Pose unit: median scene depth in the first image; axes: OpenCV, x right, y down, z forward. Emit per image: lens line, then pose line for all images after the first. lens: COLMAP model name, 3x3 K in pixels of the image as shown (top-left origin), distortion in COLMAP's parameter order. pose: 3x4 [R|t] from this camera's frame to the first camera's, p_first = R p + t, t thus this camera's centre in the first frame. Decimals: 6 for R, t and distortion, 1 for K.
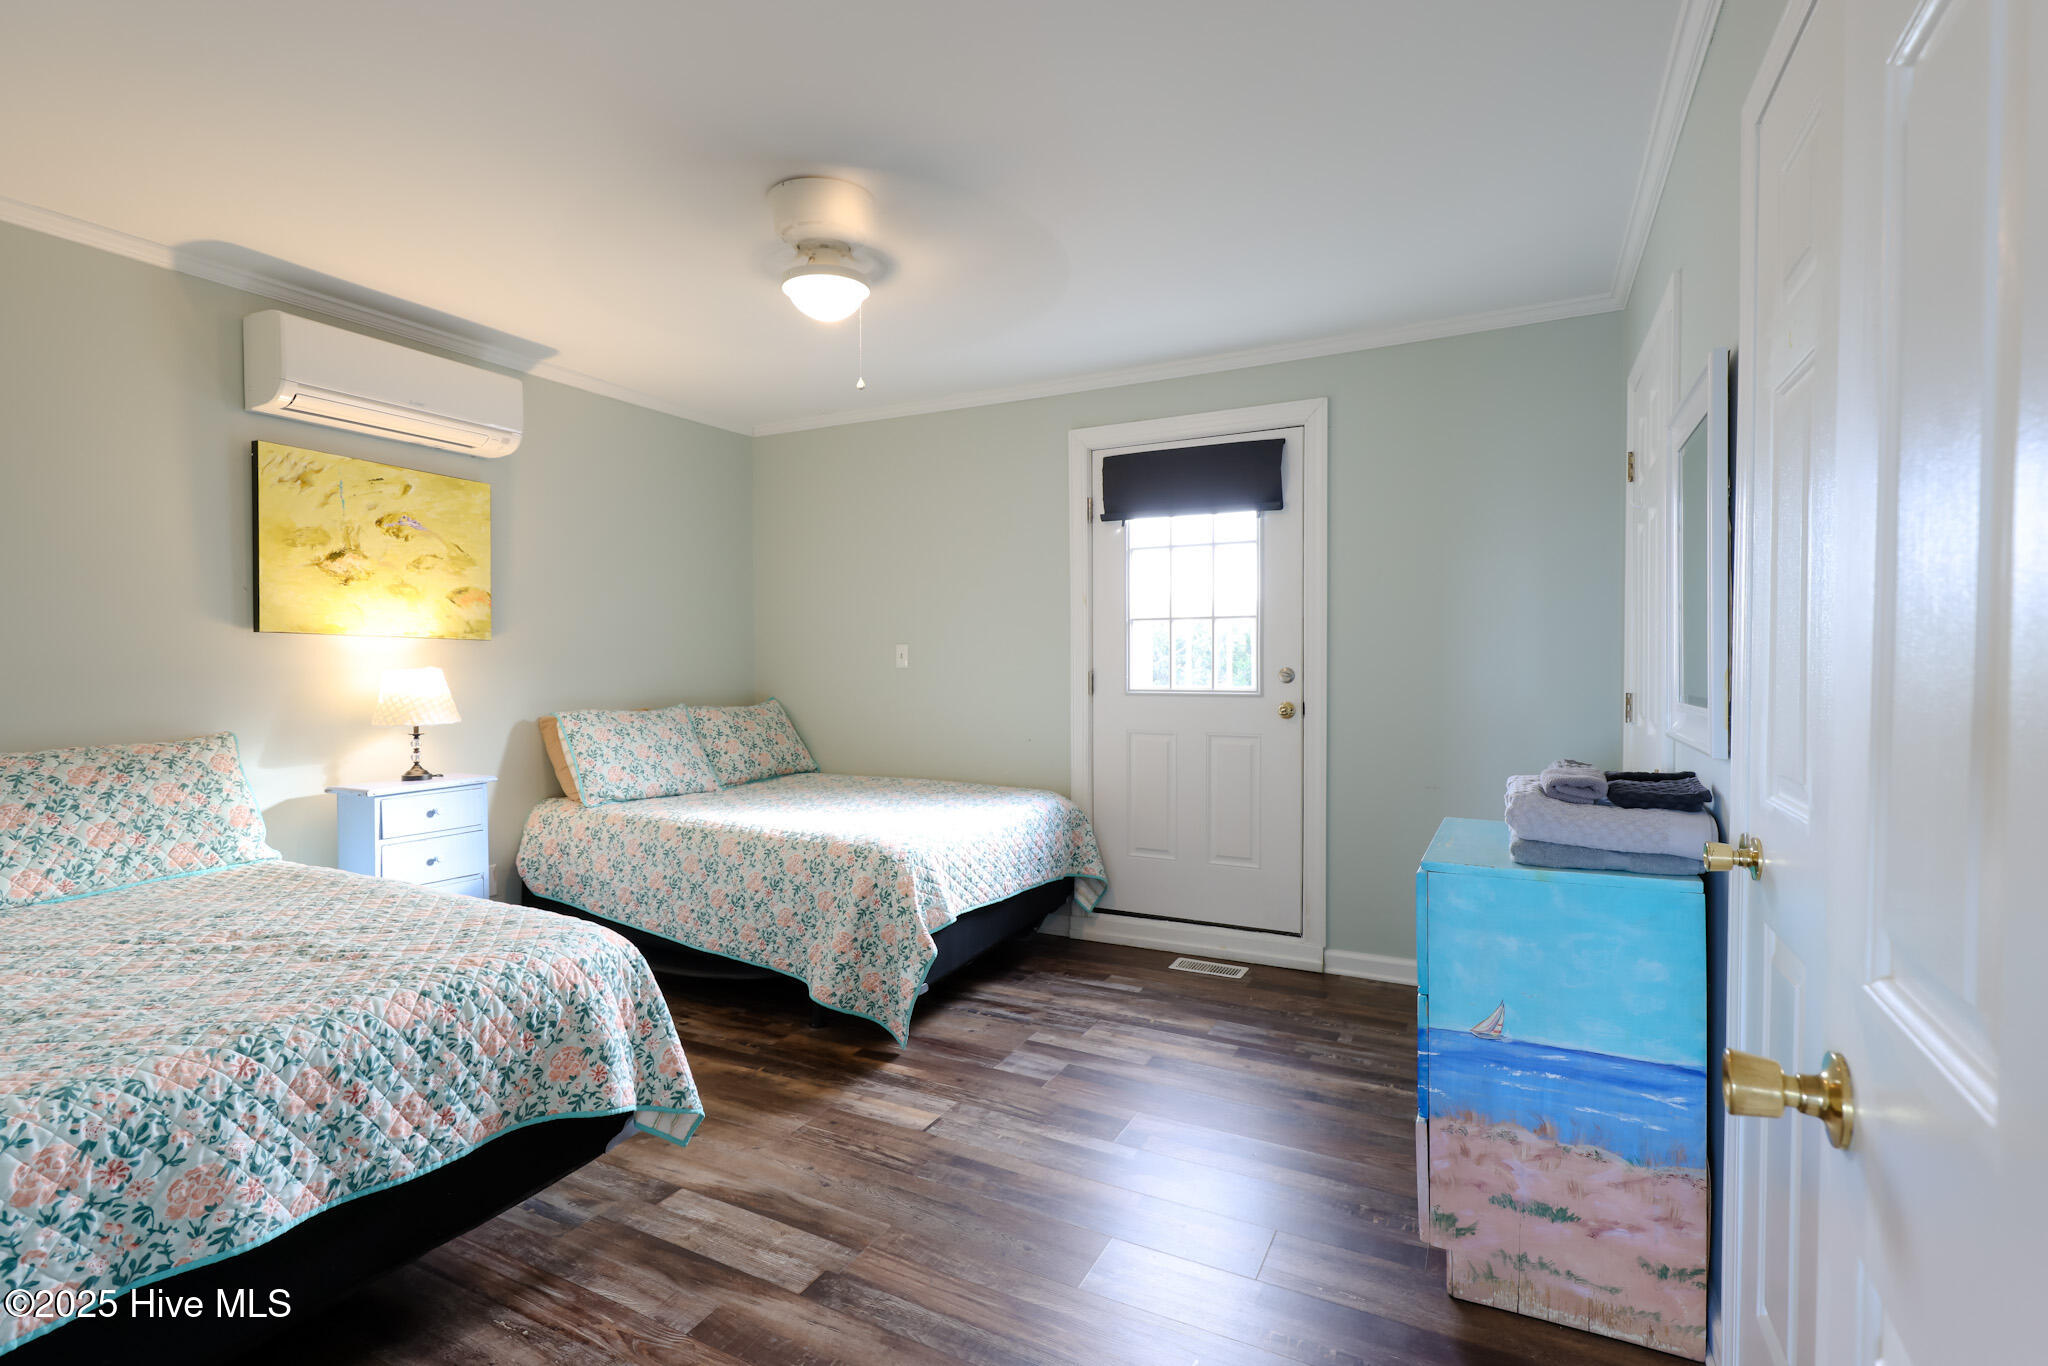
lens RADIAL K [[922.1, 0, 1045.9], [0, 922.1, 682.8], [0, 0, 1]] dist [0.000103, -0.000304]
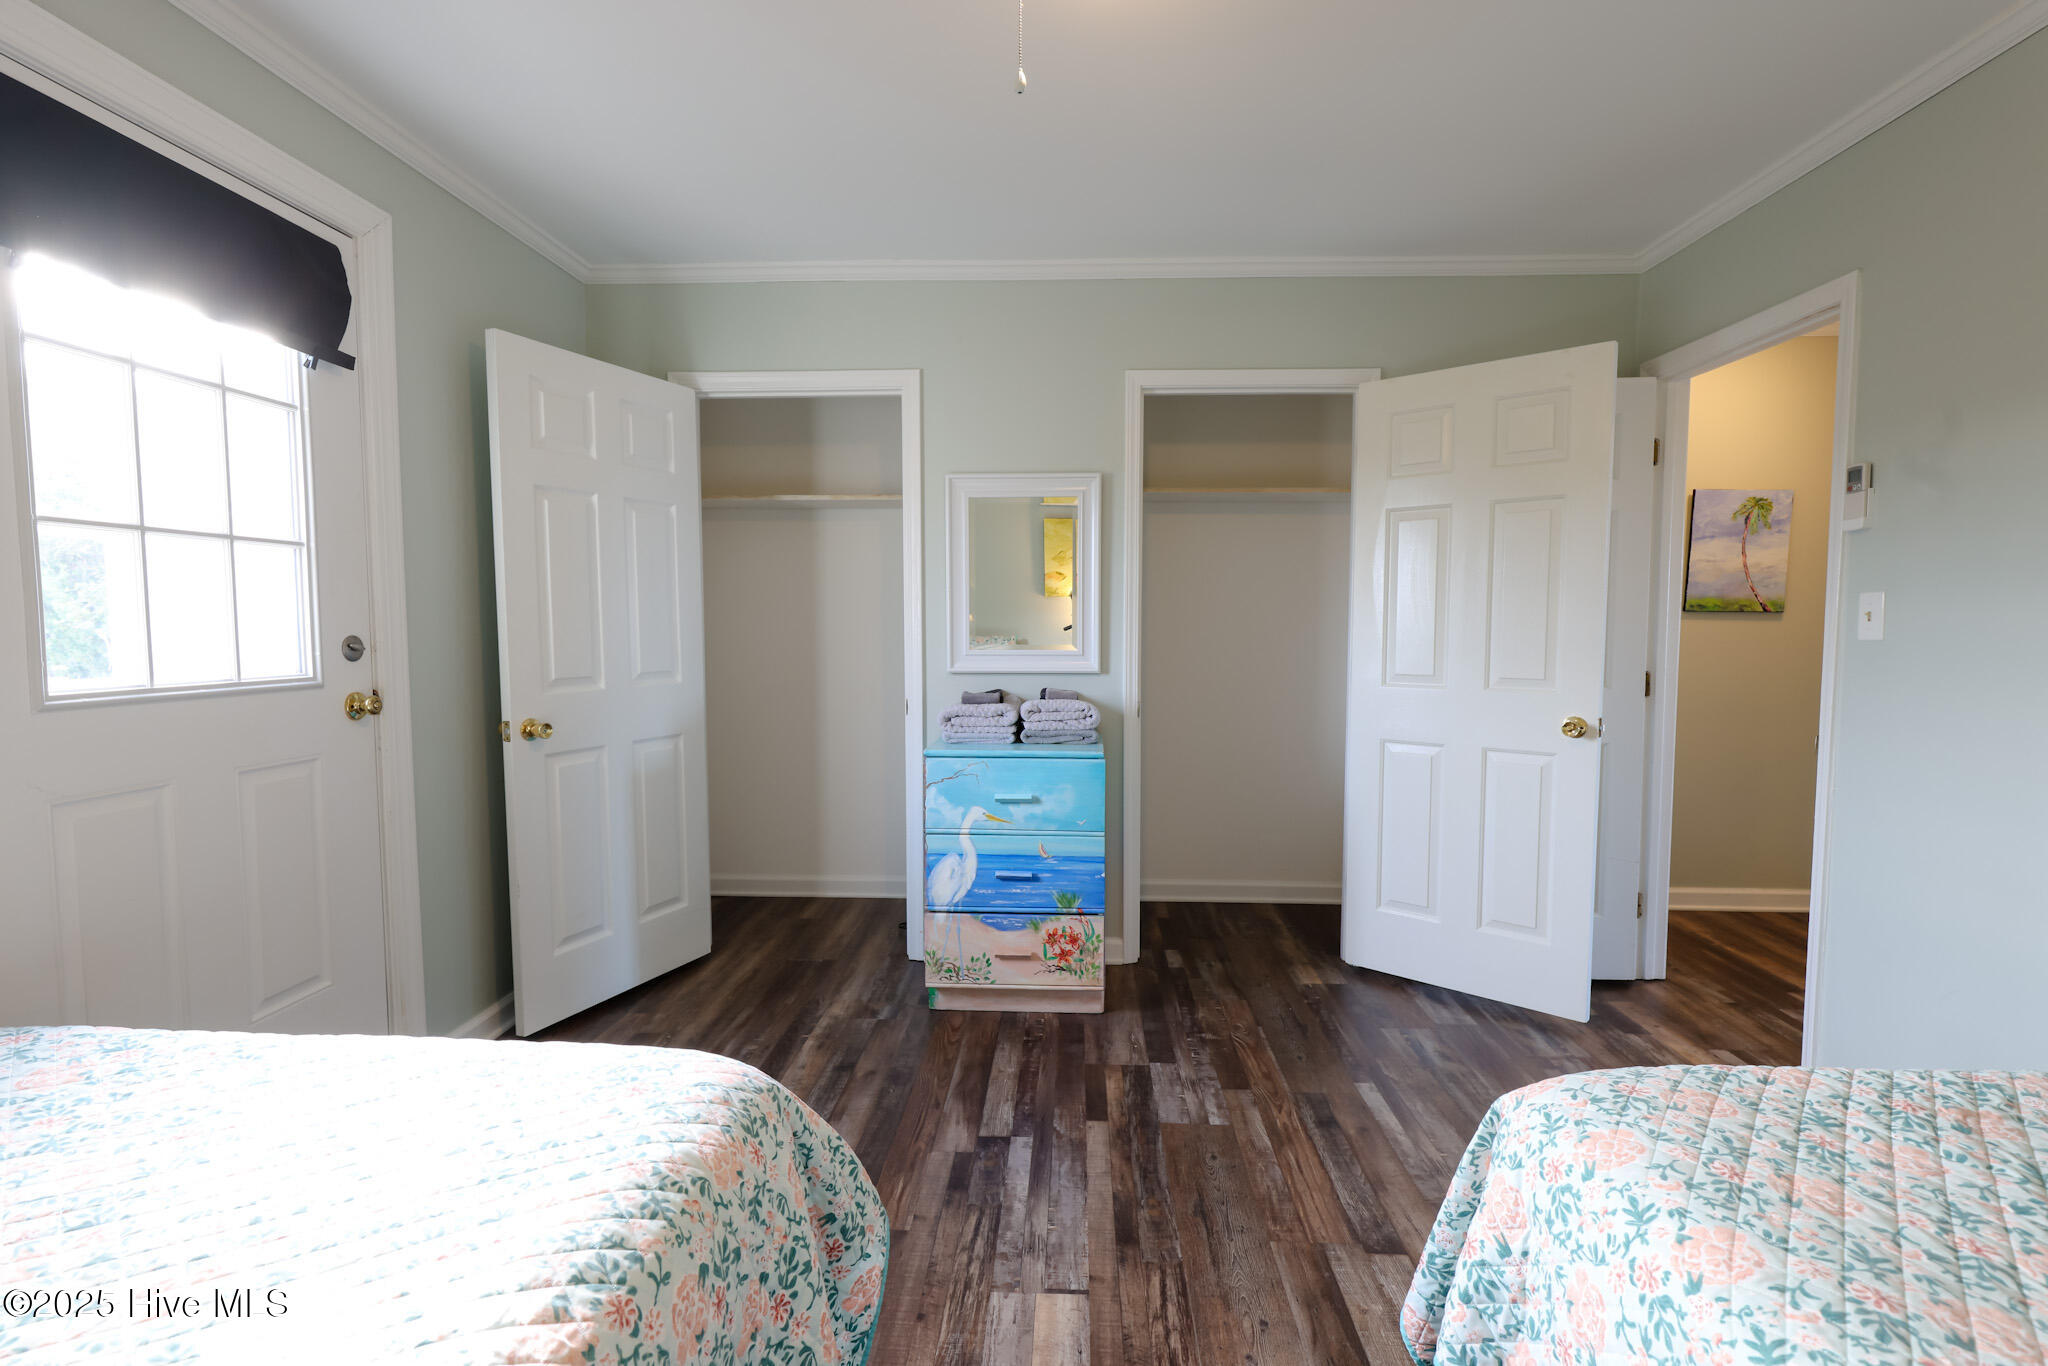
lens RADIAL K [[943.4, 0, 1038.8], [0, 943.4, 686.4], [0, 0, 1]] dist [-0.001960, -0.000358]
pose [[-0.406926, -0.058843, 0.911564, -0.553937], [0.021861, 0.997010, 0.074117, -0.021975], [-0.913200, 0.050088, -0.404423, 0.965993]]
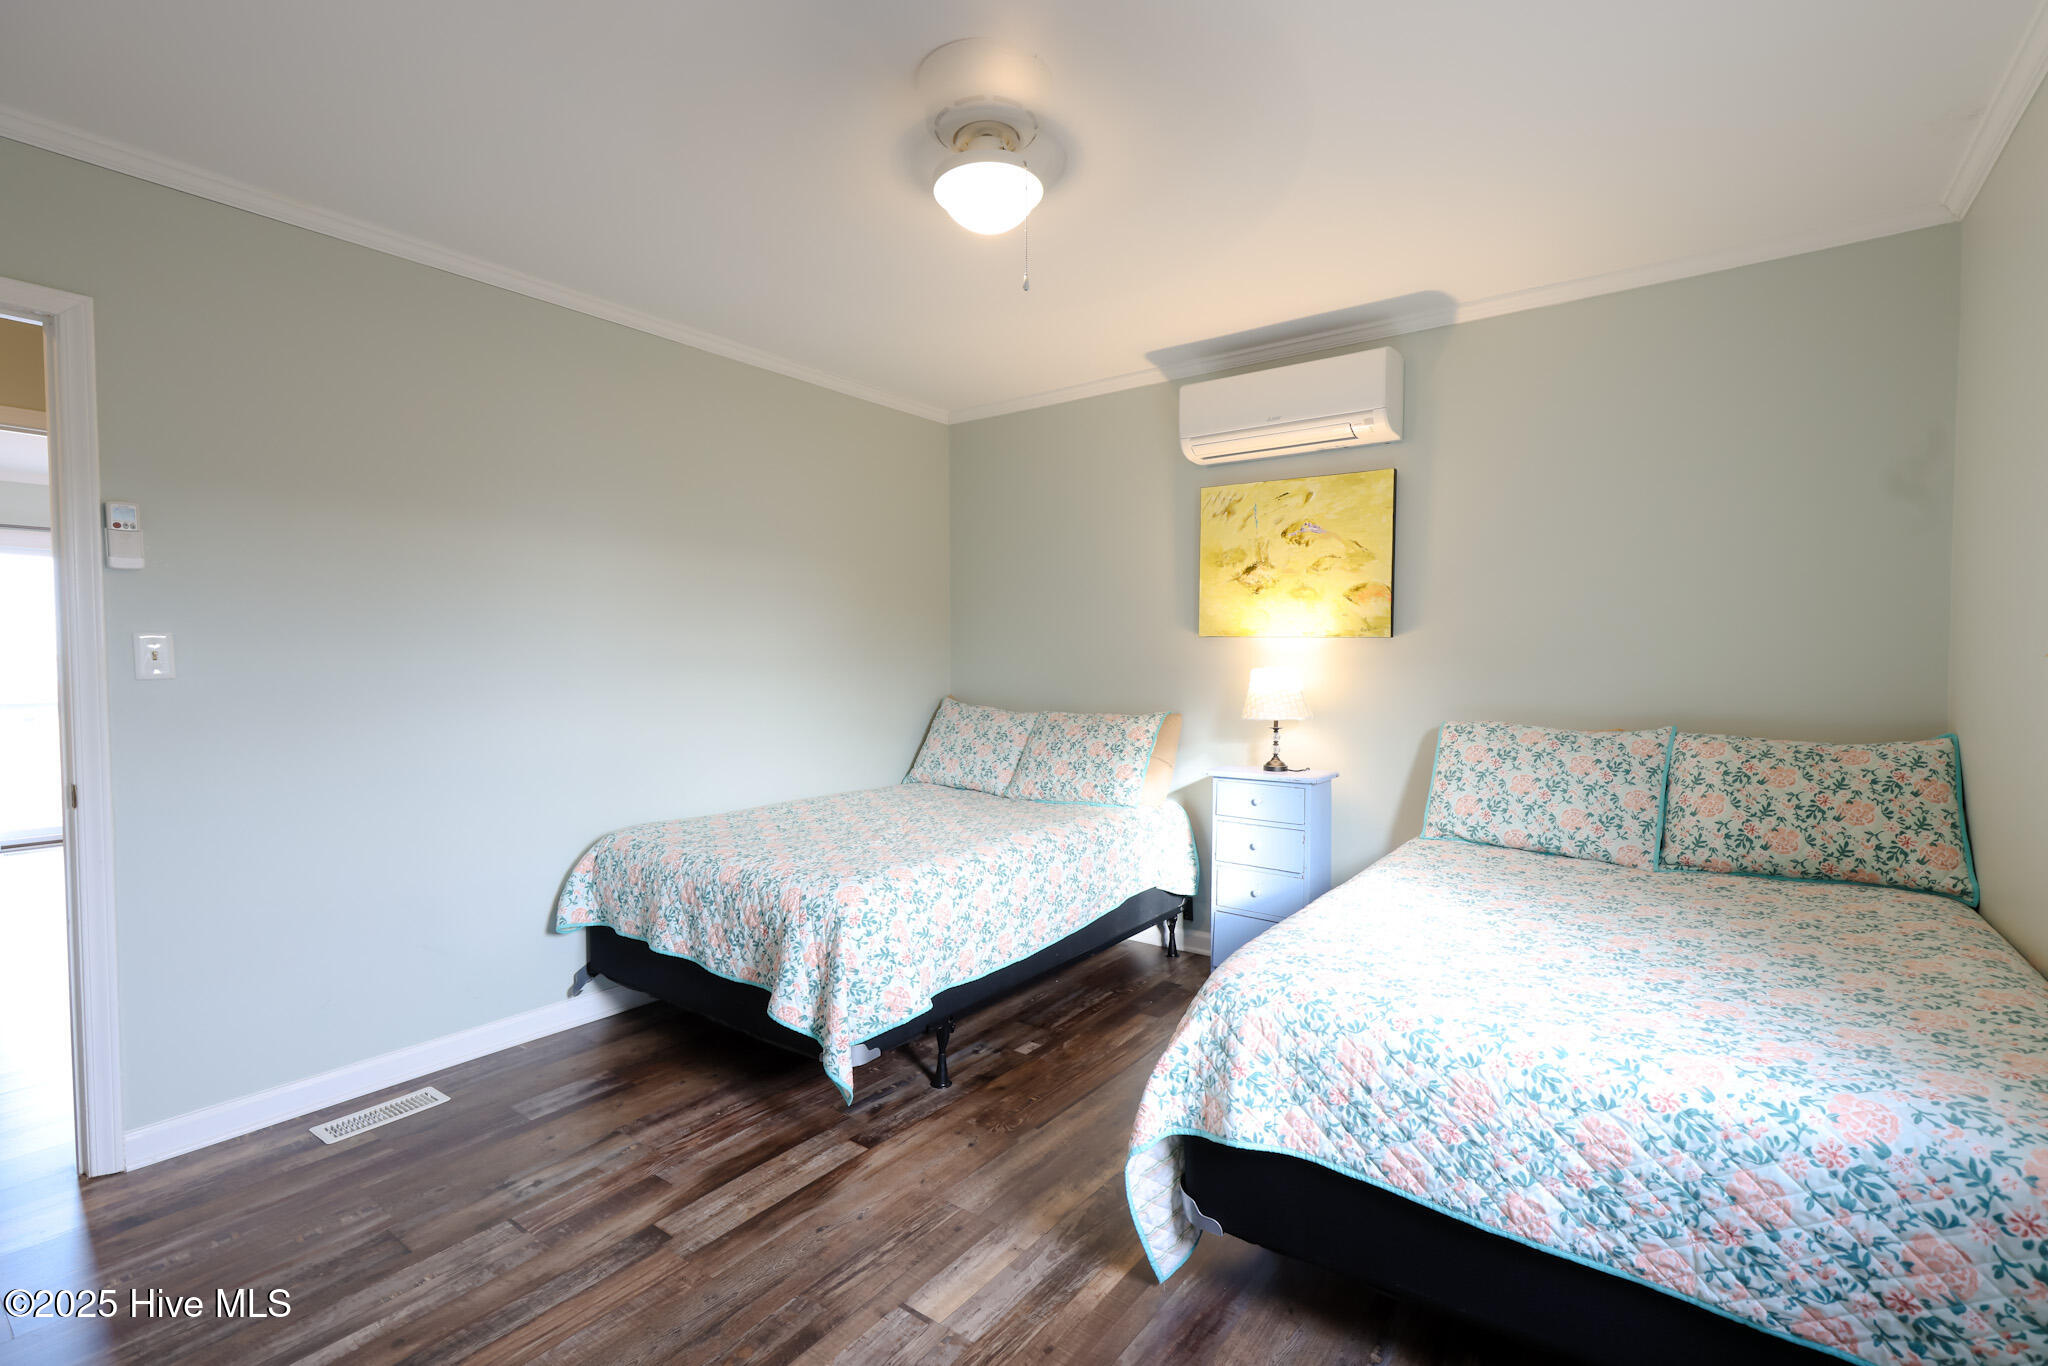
lens RADIAL K [[922.1, 0, 1045.9], [0, 922.1, 682.8], [0, 0, 1]] dist [0.000103, -0.000304]
pose [[-0.157610, 0.030470, -0.987031, 0.415914], [-0.021353, 0.999185, 0.034255, -0.027863], [0.987270, 0.026475, -0.156831, 0.902567]]
